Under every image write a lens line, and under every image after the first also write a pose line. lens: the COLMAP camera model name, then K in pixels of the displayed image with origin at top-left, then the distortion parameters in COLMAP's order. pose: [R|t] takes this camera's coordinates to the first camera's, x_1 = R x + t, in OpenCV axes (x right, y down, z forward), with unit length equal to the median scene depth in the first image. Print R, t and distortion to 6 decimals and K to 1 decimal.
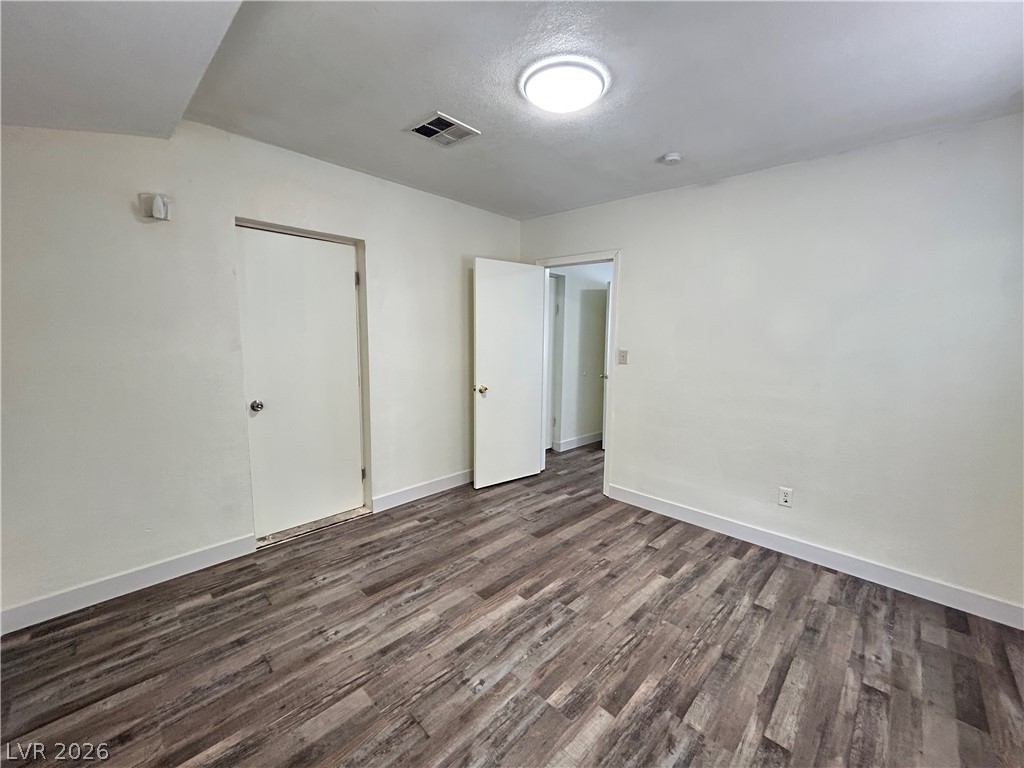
lens RADIAL K [[411.4, 0, 510.5], [0, 411.4, 383.5], [0, 0, 1]] dist [0.003118, 0.000607]
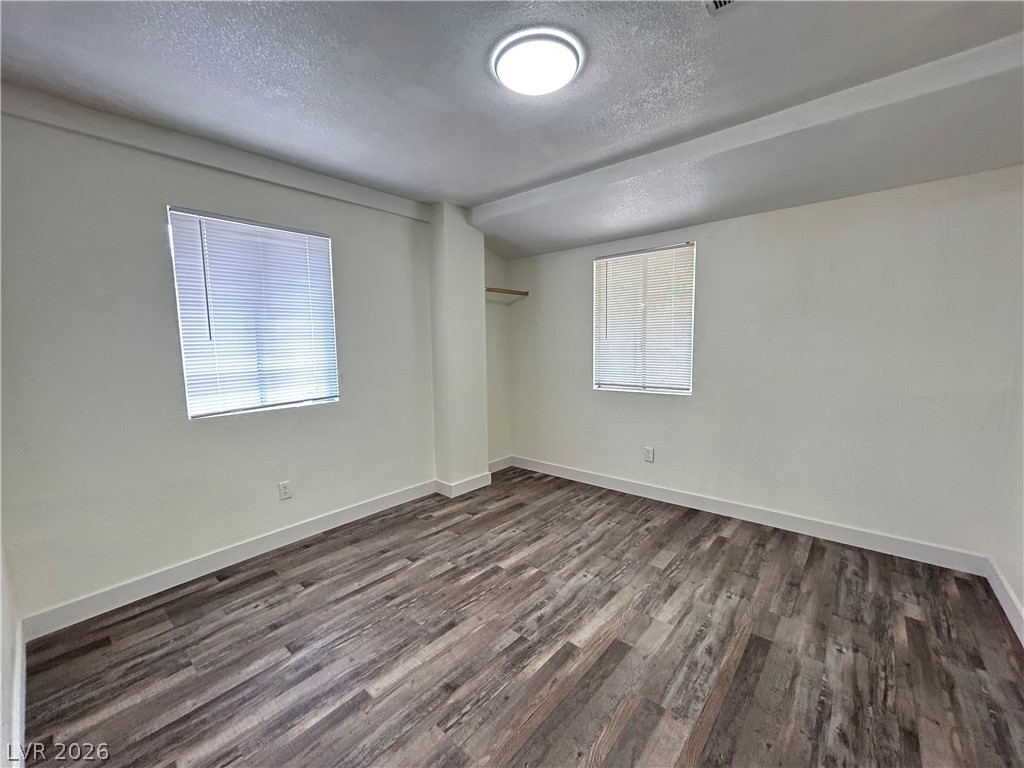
lens RADIAL K [[411.4, 0, 510.5], [0, 411.4, 383.5], [0, 0, 1]] dist [0.003118, 0.000607]
pose [[-0.998227, 0.003516, -0.059423, 0.217881], [-0.009708, 0.975273, 0.220792, -0.185733], [0.058730, 0.220977, -0.973509, 1.807826]]
